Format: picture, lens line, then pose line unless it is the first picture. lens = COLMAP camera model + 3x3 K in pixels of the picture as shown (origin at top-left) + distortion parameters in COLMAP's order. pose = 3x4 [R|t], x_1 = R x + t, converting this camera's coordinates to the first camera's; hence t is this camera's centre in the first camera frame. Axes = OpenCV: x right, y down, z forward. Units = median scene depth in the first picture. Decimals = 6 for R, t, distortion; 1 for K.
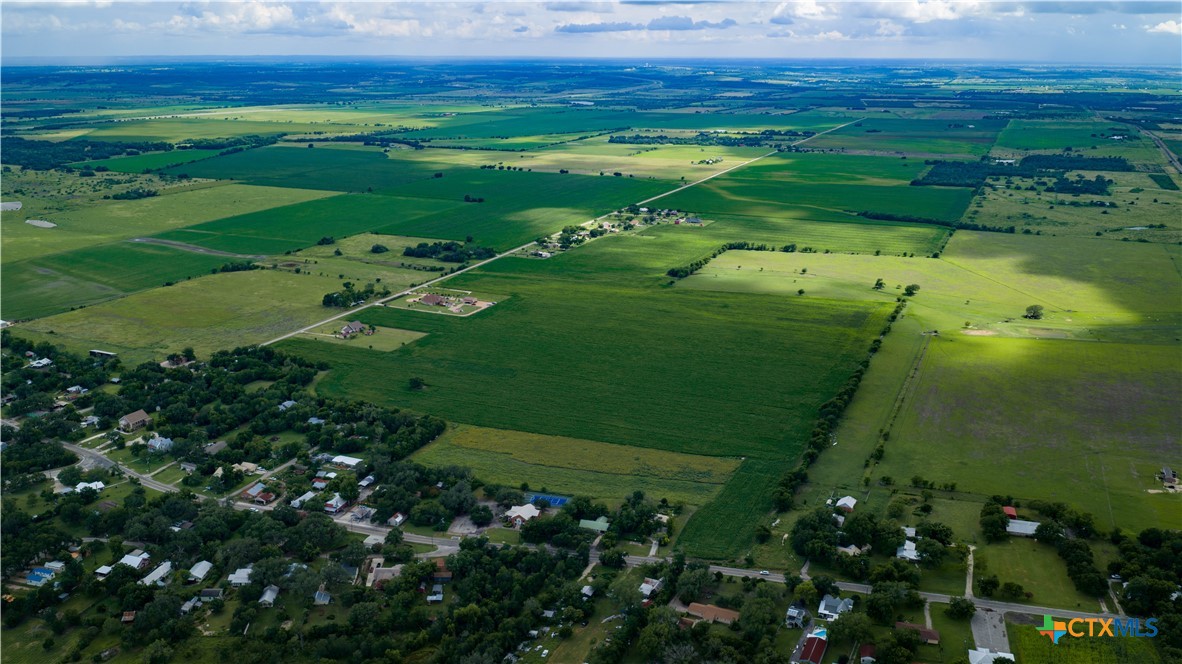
lens RADIAL K [[968.5, 0, 591.0], [0, 968.5, 332.0], [0, 0, 1]] dist [0.023398, -0.050075]
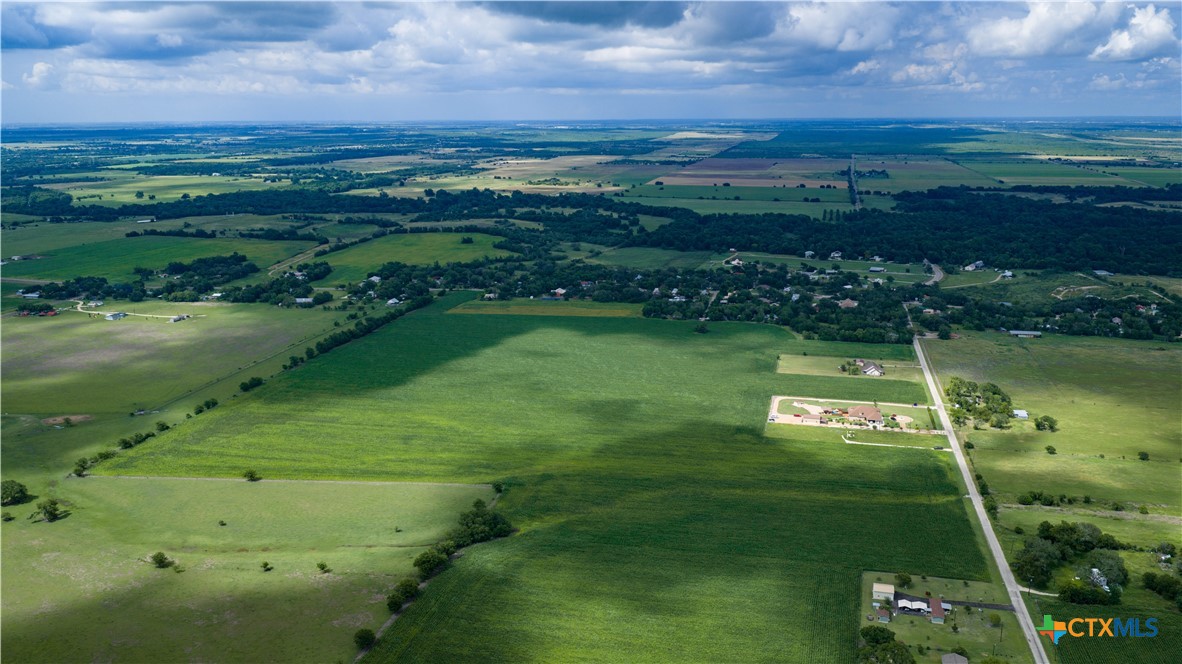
lens RADIAL K [[977.1, 0, 591.0], [0, 977.1, 332.0], [0, 0, 1]] dist [0.025299, -0.053215]
pose [[-0.981726, 0.044911, -0.184926, 0.154482], [-0.050060, 0.876581, 0.478643, -0.441072], [0.183599, 0.479153, -0.858314, 1.725382]]
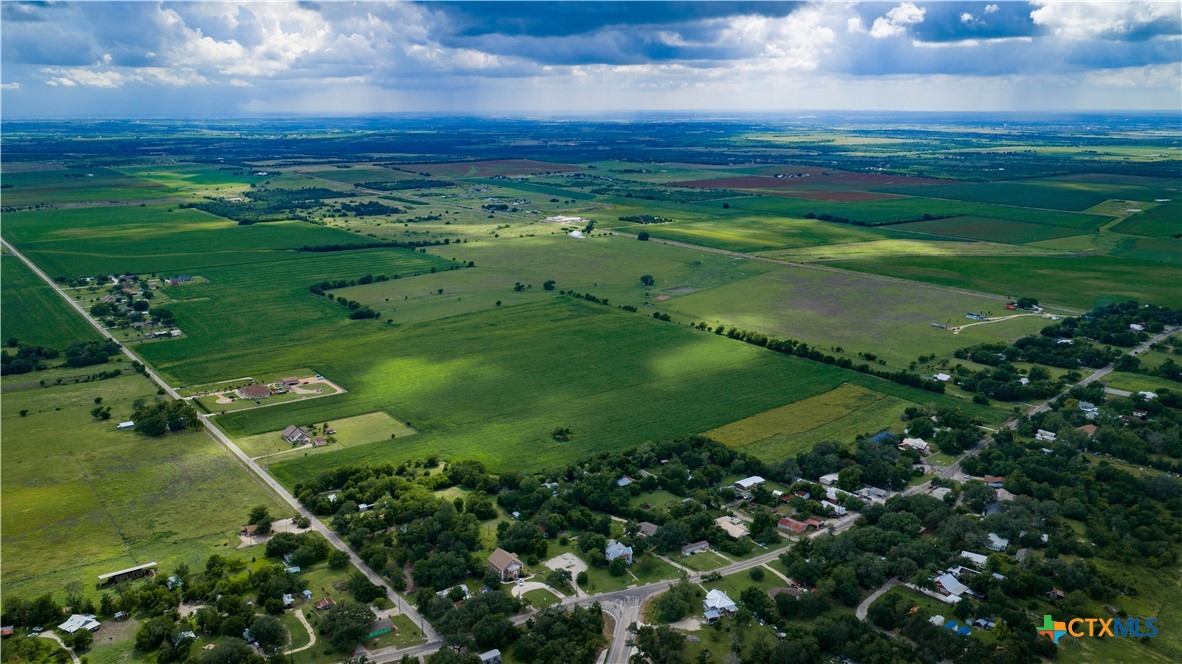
lens RADIAL K [[977.1, 0, 591.0], [0, 977.1, 332.0], [0, 0, 1]] dist [0.025299, -0.053215]
pose [[0.495786, -0.200255, 0.845041, -0.782142], [0.244199, 0.965937, 0.085632, -0.093117], [-0.833404, 0.163903, 0.527800, 0.411776]]
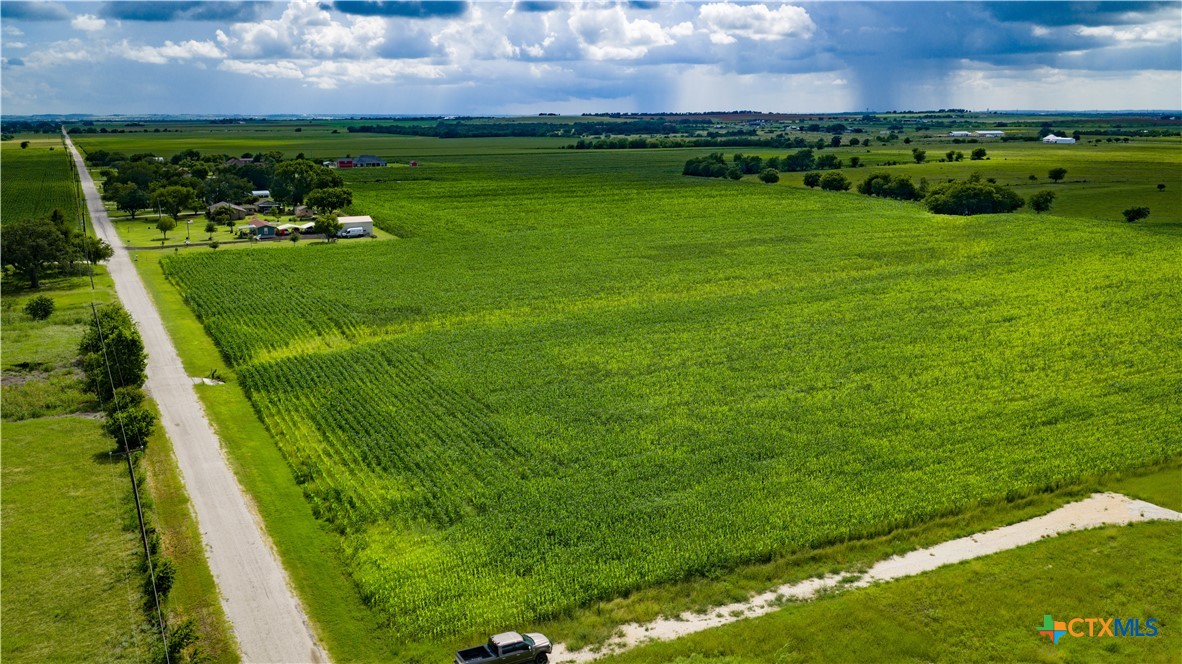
lens RADIAL K [[977.1, 0, 591.0], [0, 977.1, 332.0], [0, 0, 1]] dist [0.025299, -0.053215]
pose [[0.617689, -0.176834, 0.766283, -0.245685], [0.224830, 0.973431, 0.043405, -0.079629], [-0.753599, 0.145472, 0.641036, 1.177836]]
